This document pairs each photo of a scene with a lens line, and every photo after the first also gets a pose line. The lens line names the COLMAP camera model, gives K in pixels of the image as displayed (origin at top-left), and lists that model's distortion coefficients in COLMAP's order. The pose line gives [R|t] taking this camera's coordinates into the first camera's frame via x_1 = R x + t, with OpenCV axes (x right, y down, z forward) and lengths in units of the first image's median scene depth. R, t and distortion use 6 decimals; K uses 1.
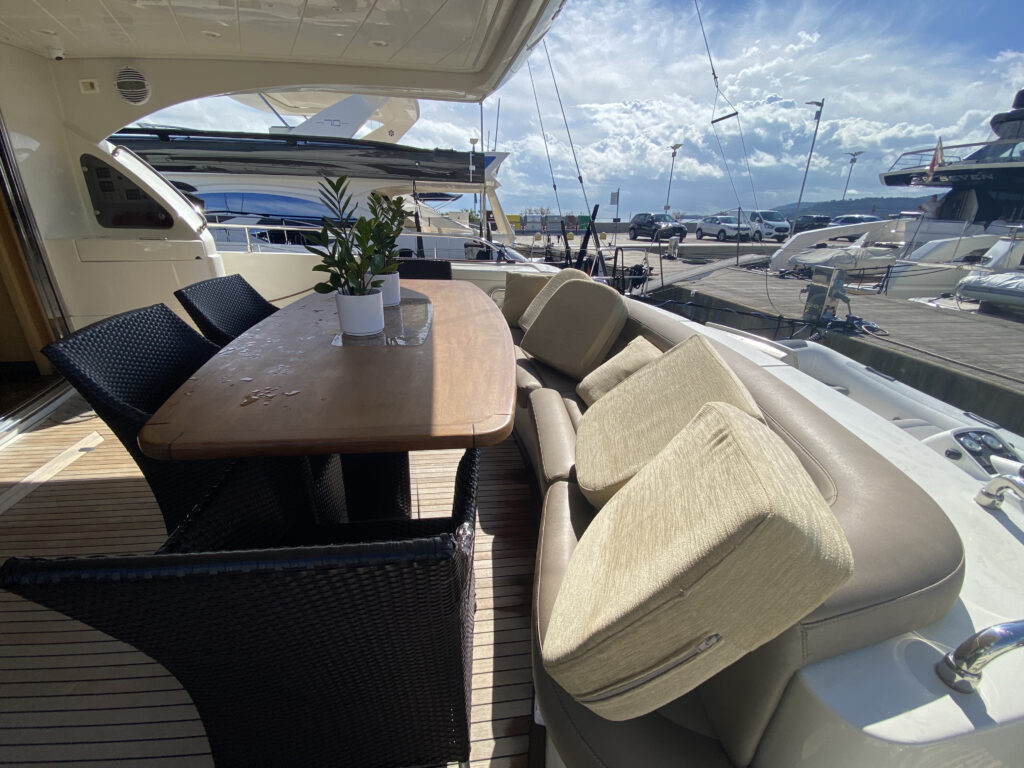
lens RADIAL K [[422.4, 0, 512.0], [0, 422.4, 384.0], [0, 0, 1]] dist [0.029827, -0.021732]
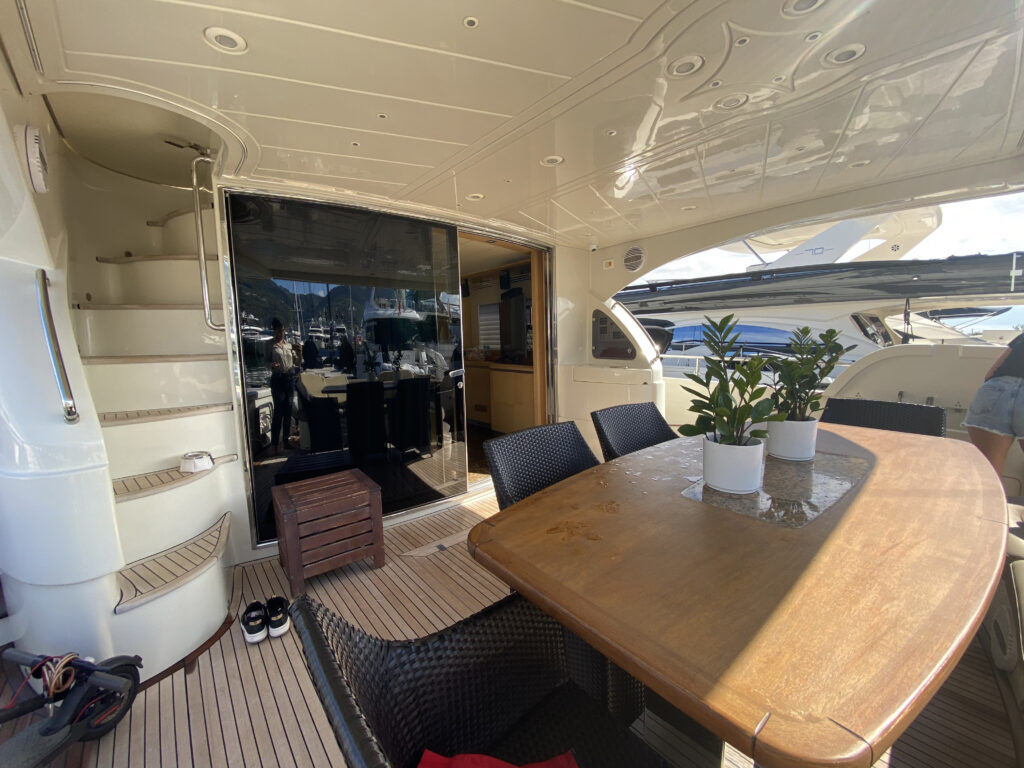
lens RADIAL K [[422.4, 0, 512.0], [0, 422.4, 384.0], [0, 0, 1]] dist [0.029827, -0.021732]
pose [[0.531151, 0.056150, -0.845415, 0.061570], [-0.284156, 0.951819, -0.115311, -0.055764], [0.798207, 0.301477, 0.521514, 0.098876]]
